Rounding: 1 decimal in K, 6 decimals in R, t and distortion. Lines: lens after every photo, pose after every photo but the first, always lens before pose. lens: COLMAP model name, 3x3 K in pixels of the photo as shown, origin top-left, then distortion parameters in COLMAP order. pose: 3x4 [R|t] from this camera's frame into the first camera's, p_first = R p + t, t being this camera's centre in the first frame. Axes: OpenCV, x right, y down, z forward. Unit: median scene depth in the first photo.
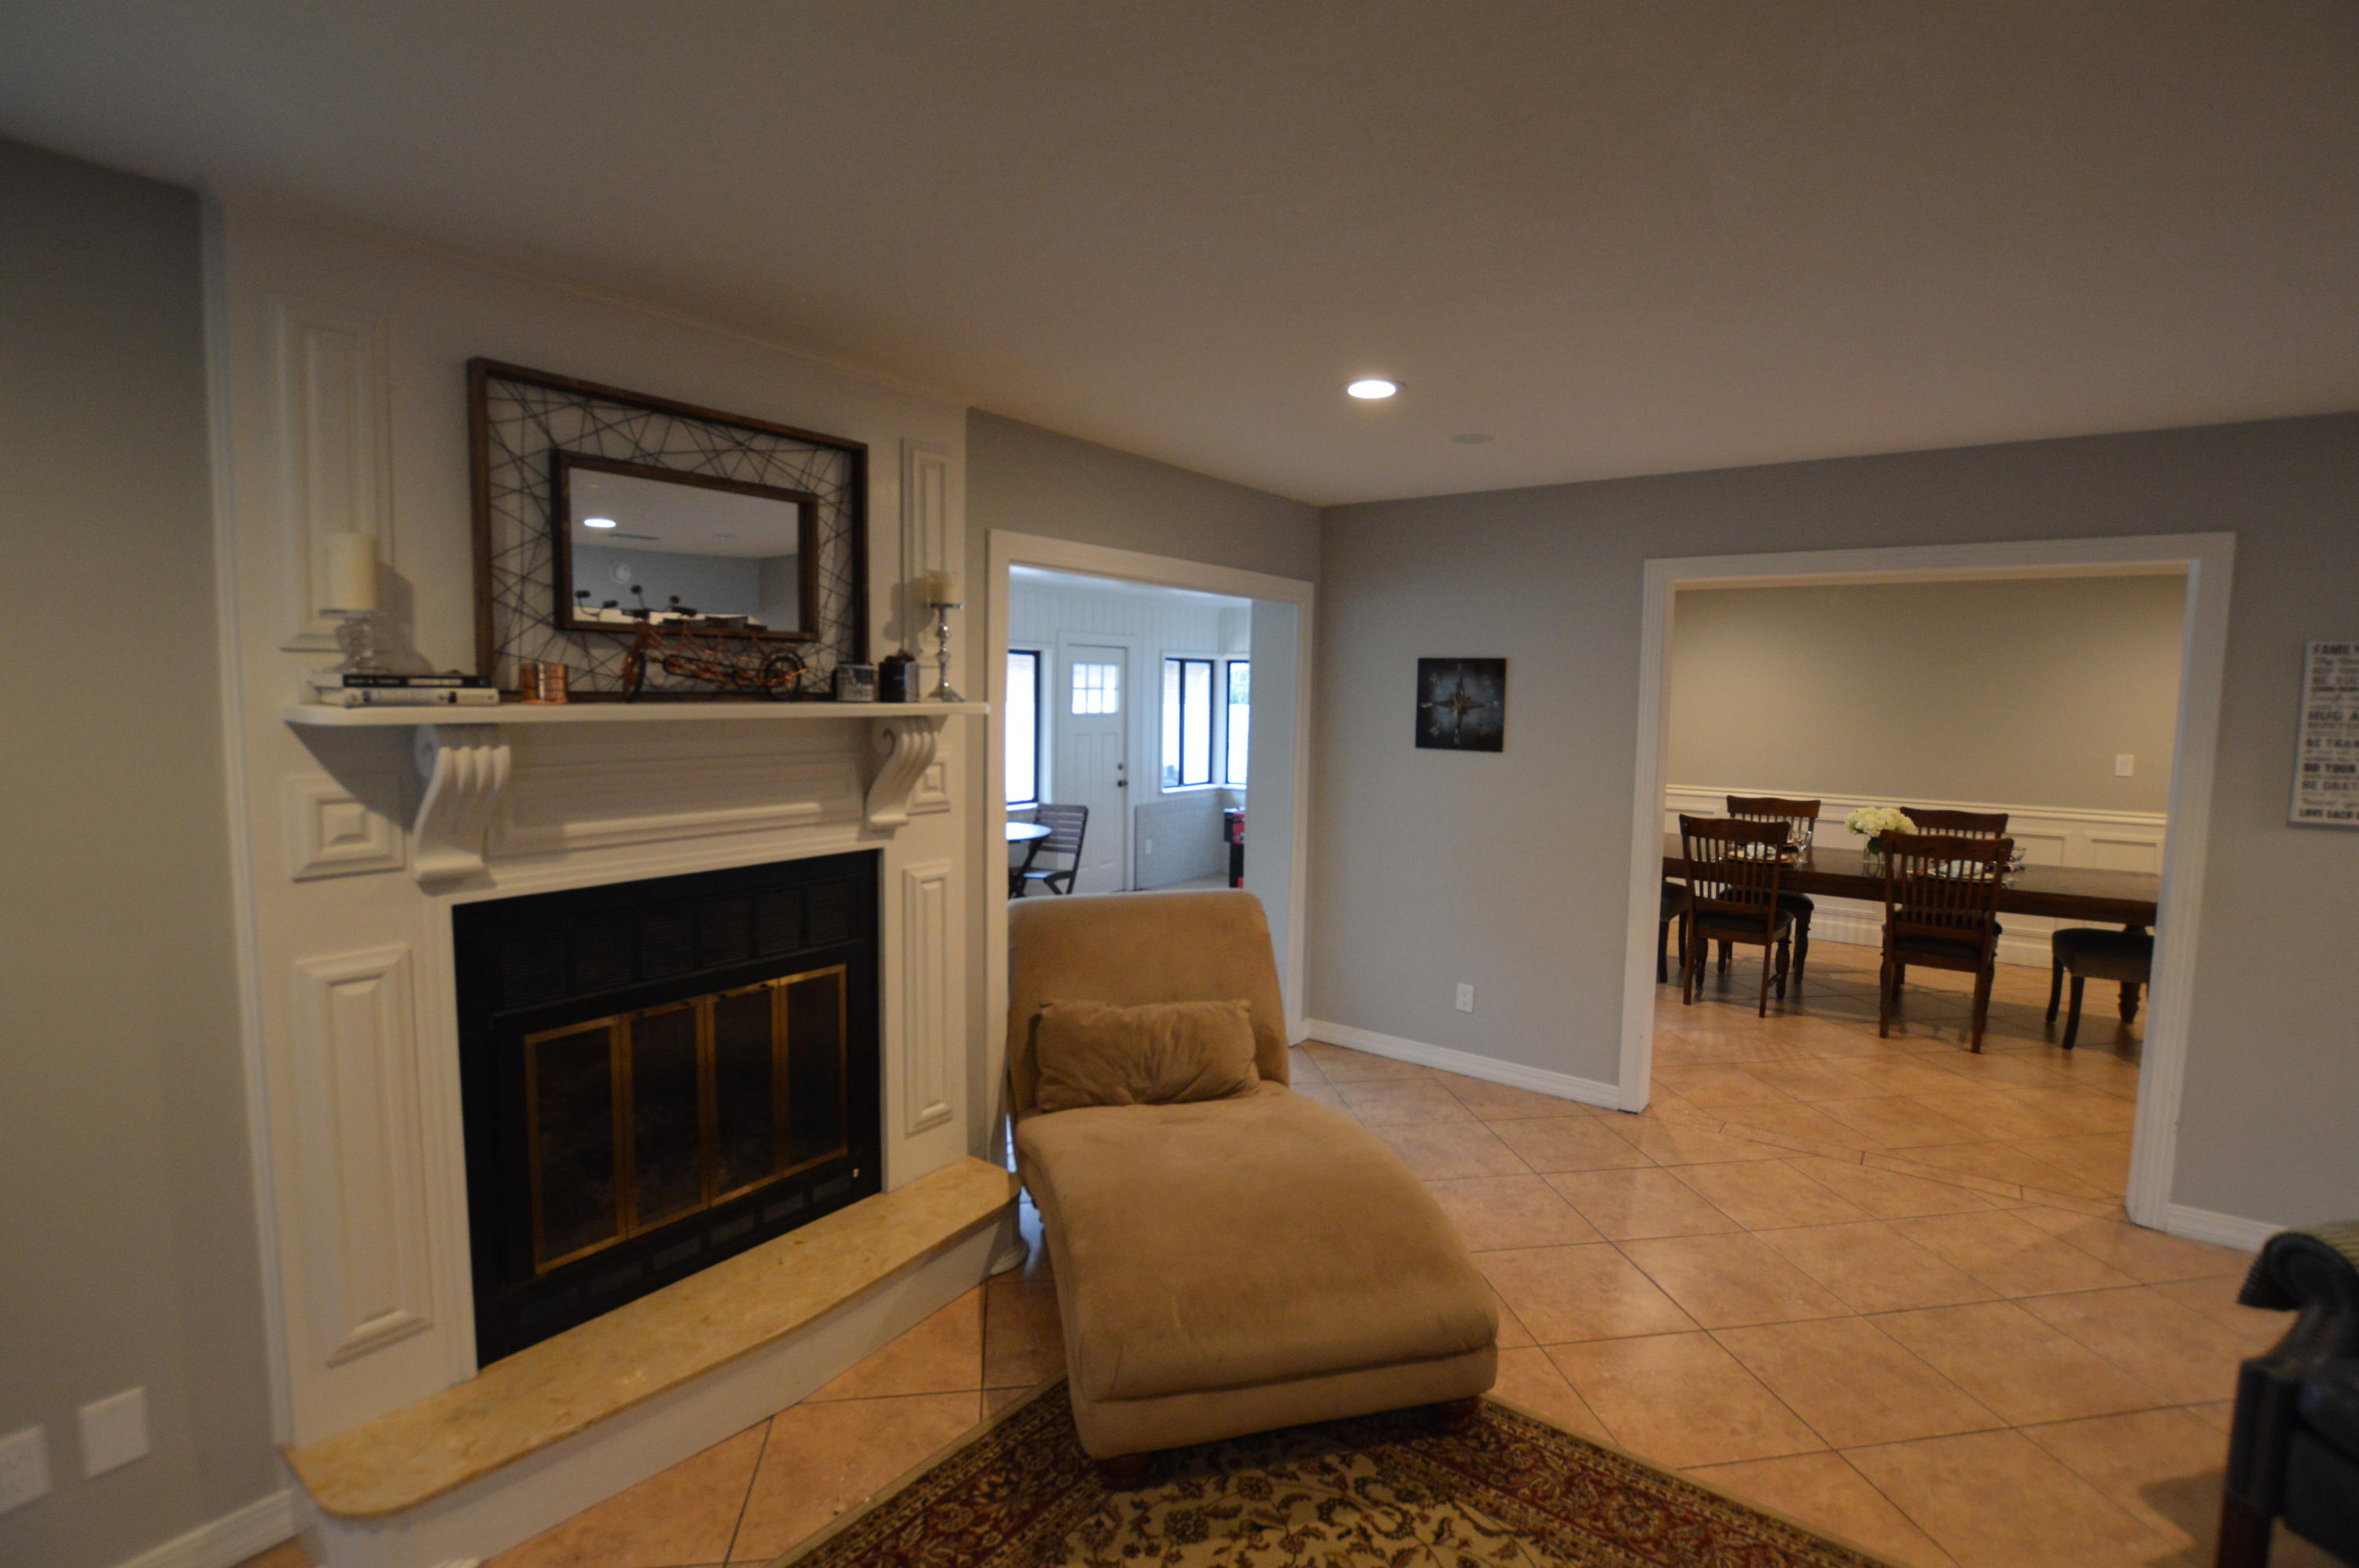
lens RADIAL K [[1051.6, 0, 1195.1], [0, 1051.6, 785.9], [0, 0, 1]] dist [-0.033142, 0.000031]
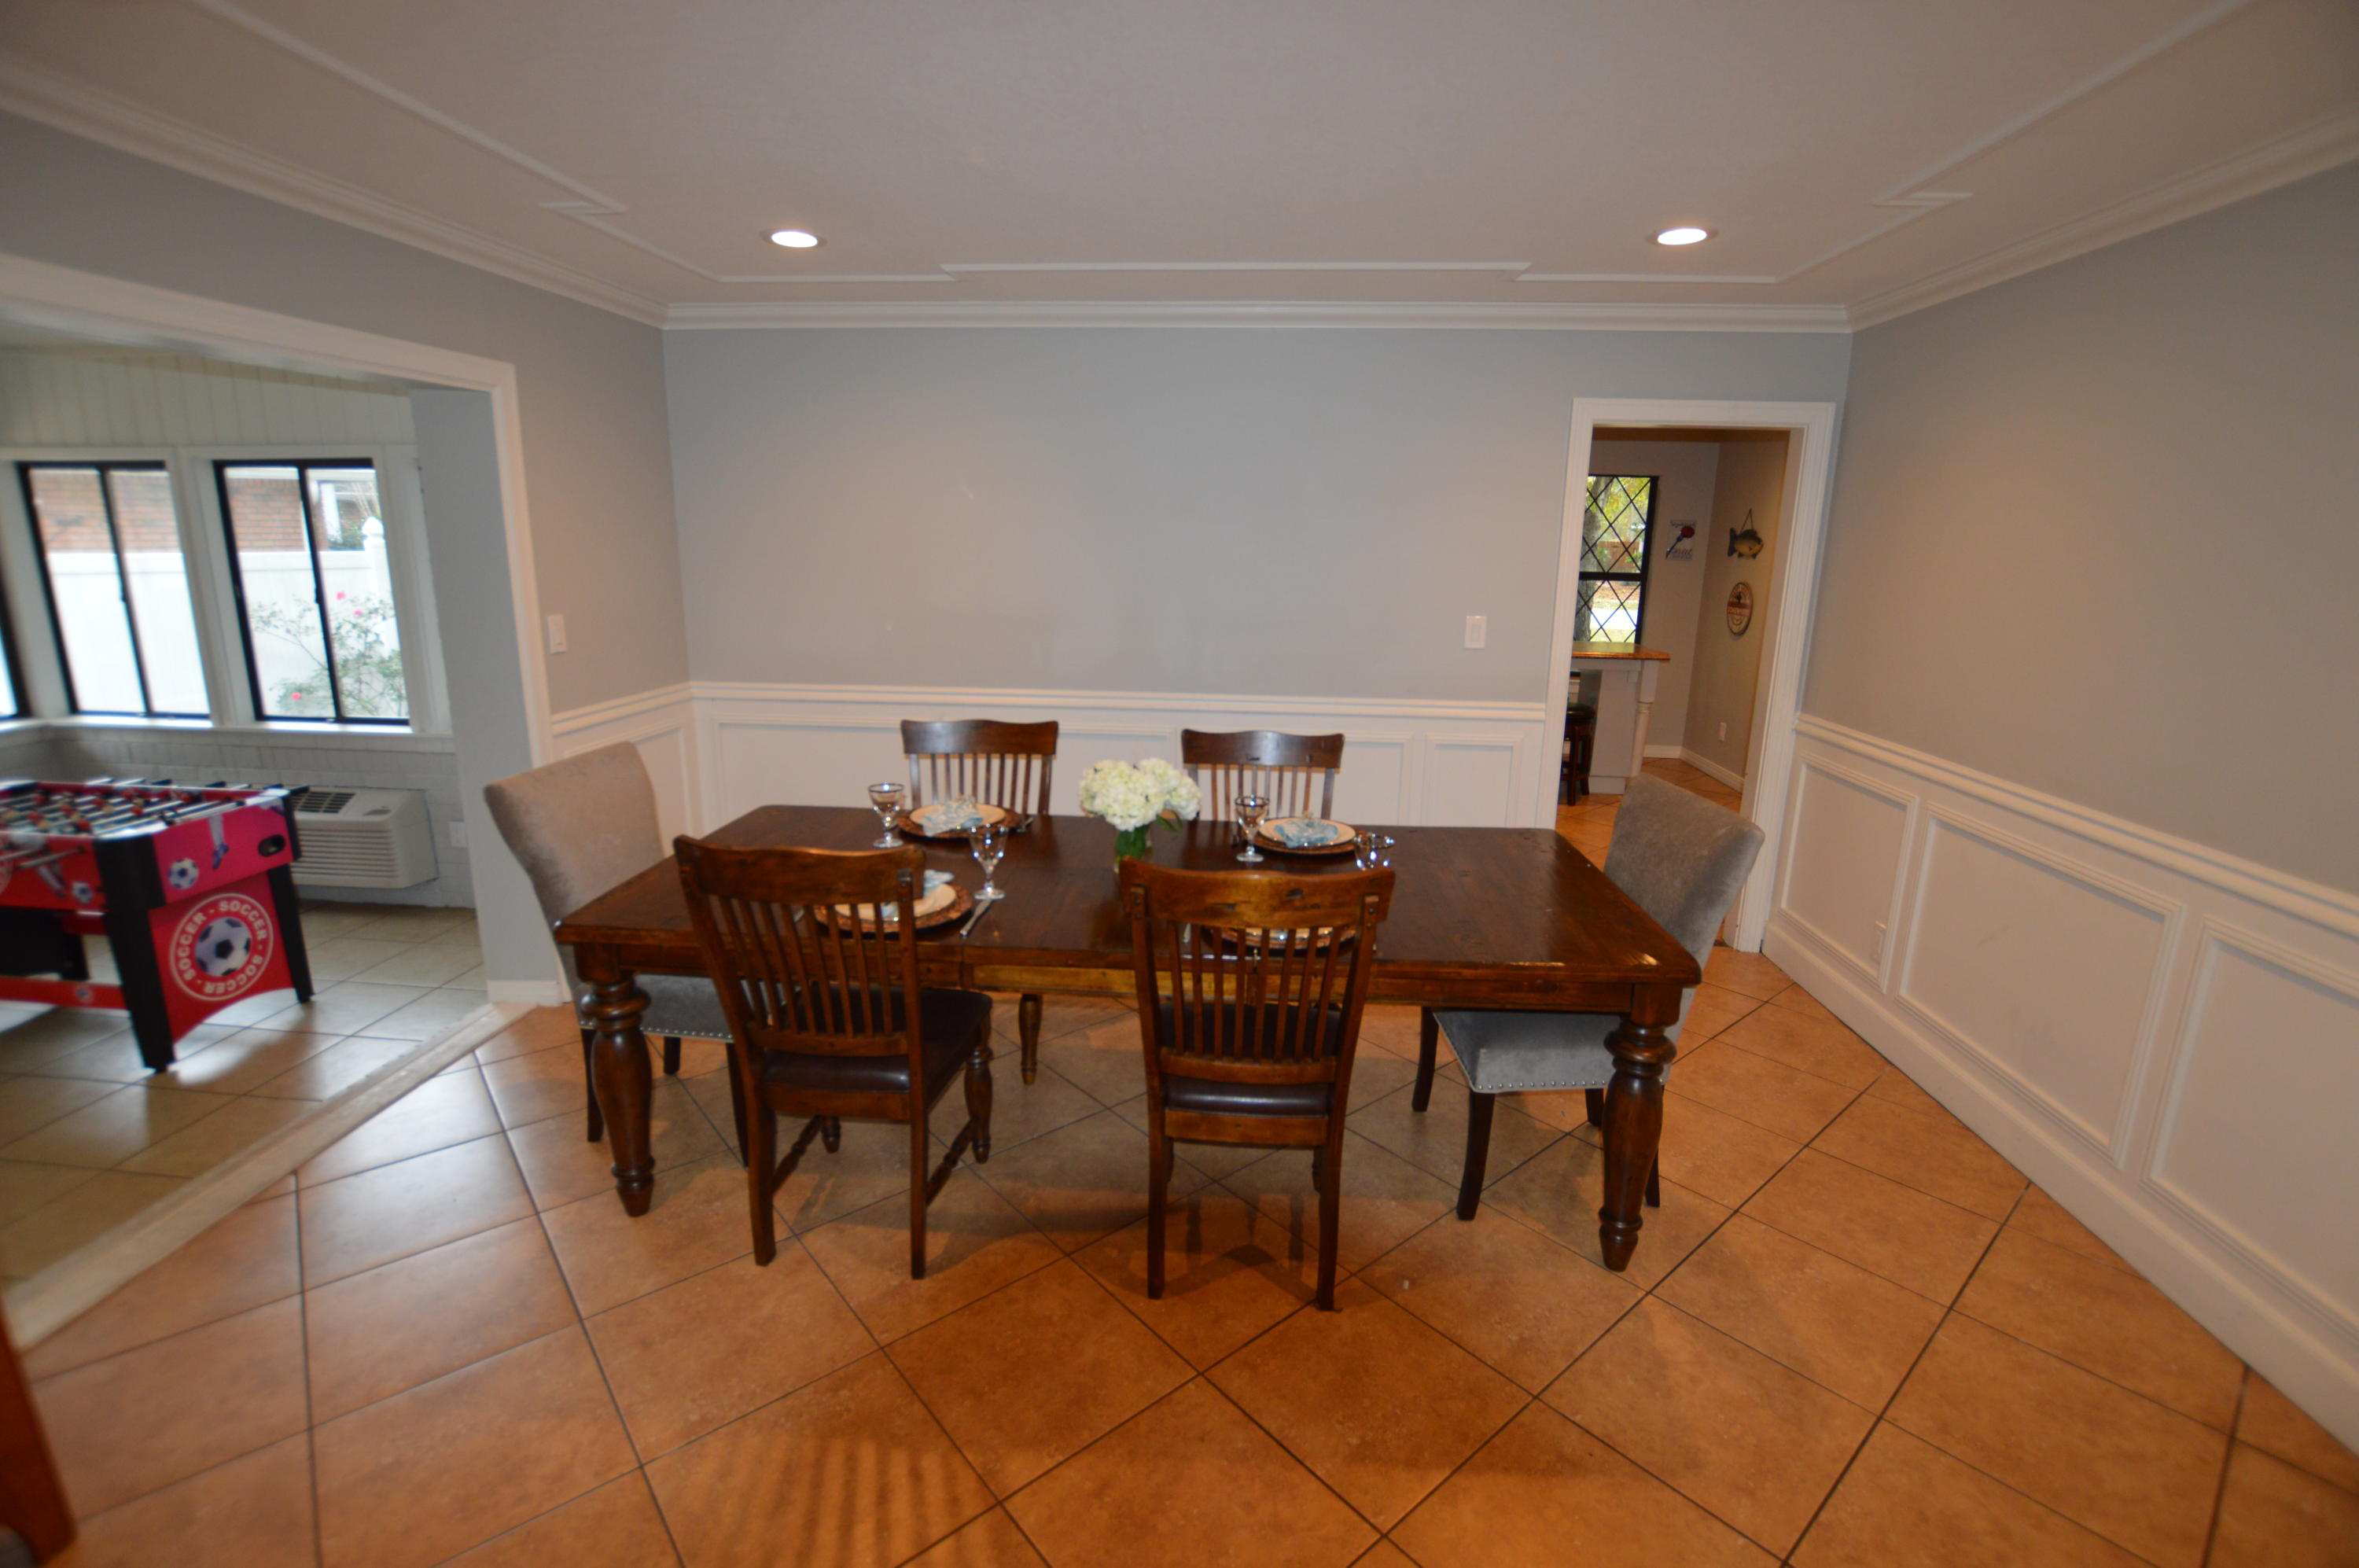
lens RADIAL K [[1051.6, 0, 1189.6], [0, 1051.6, 777.7], [0, 0, 1]] dist [-0.033142, 0.000031]
pose [[0.842092, -0.121410, 0.525491, 0.262039], [0.043668, 0.986483, 0.157940, -0.029585], [-0.537564, -0.110053, 0.836011, 0.356665]]
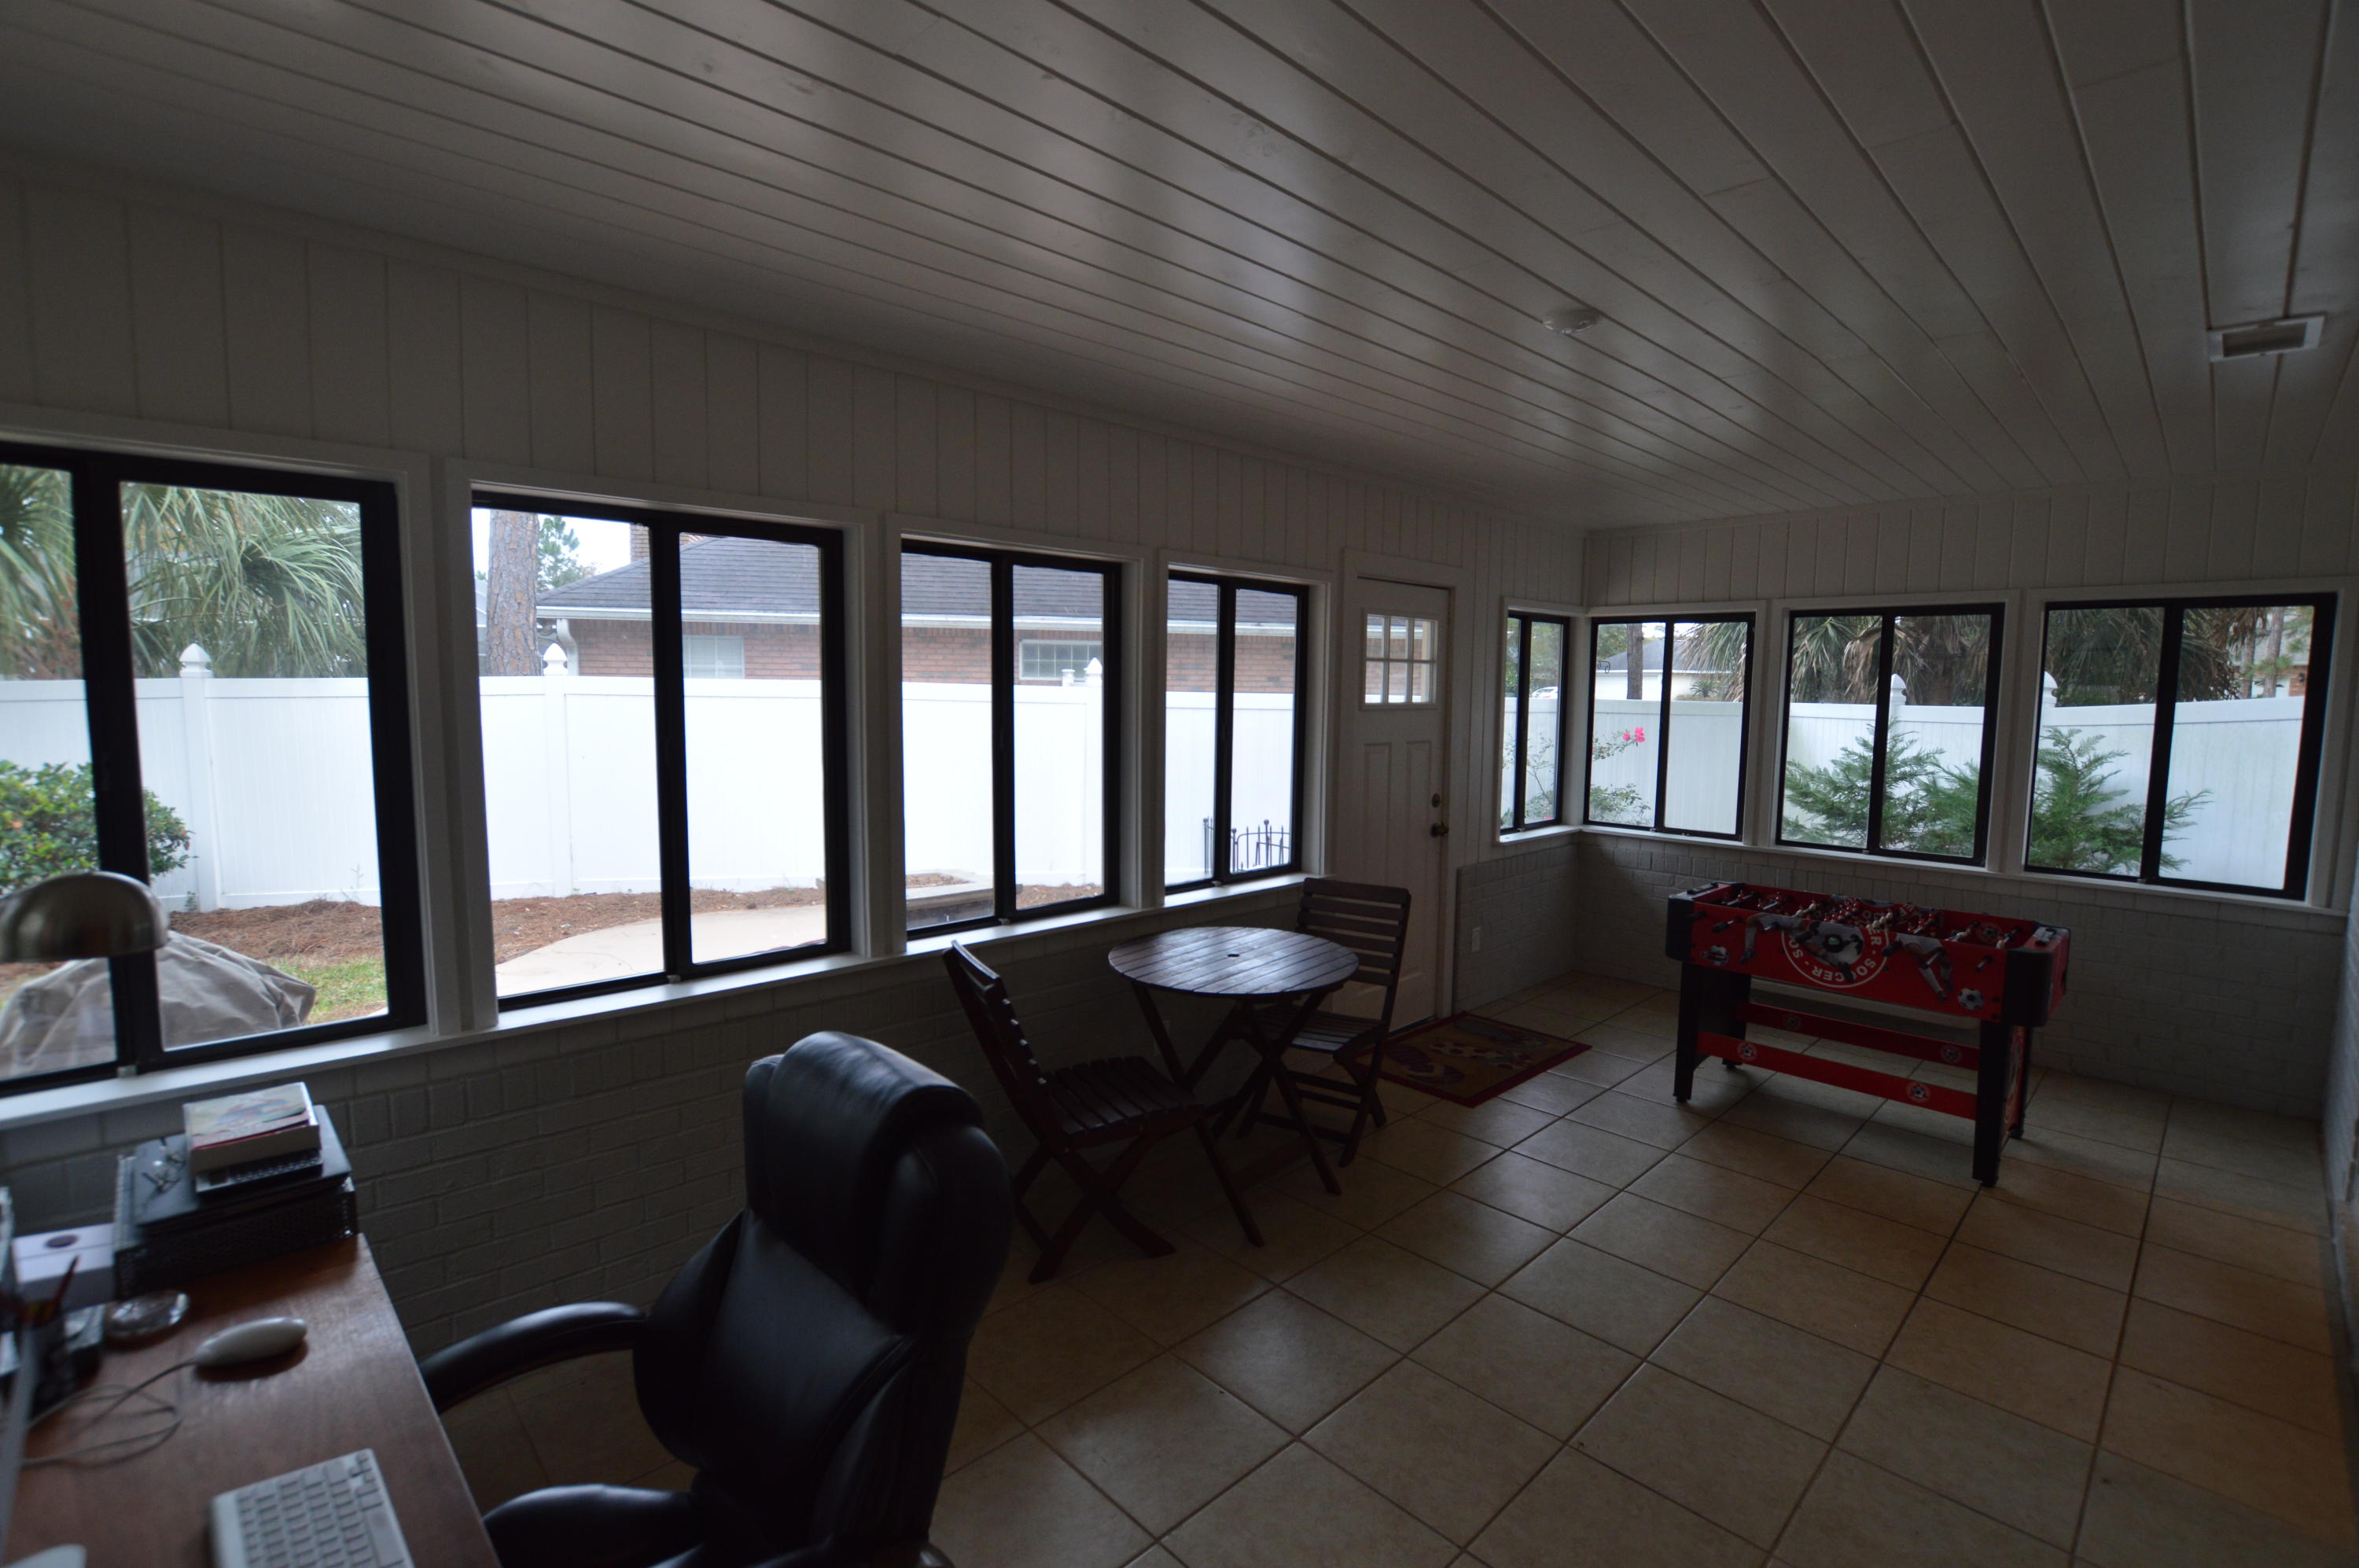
lens RADIAL K [[1051.6, 0, 1190.6], [0, 1051.6, 787.0], [0, 0, 1]] dist [-0.033142, 0.000031]
pose [[0.984277, 0.009573, -0.176374, -0.104168], [-0.009229, 0.999954, 0.002769, -0.026909], [0.176392, -0.001098, 0.984319, 0.436043]]
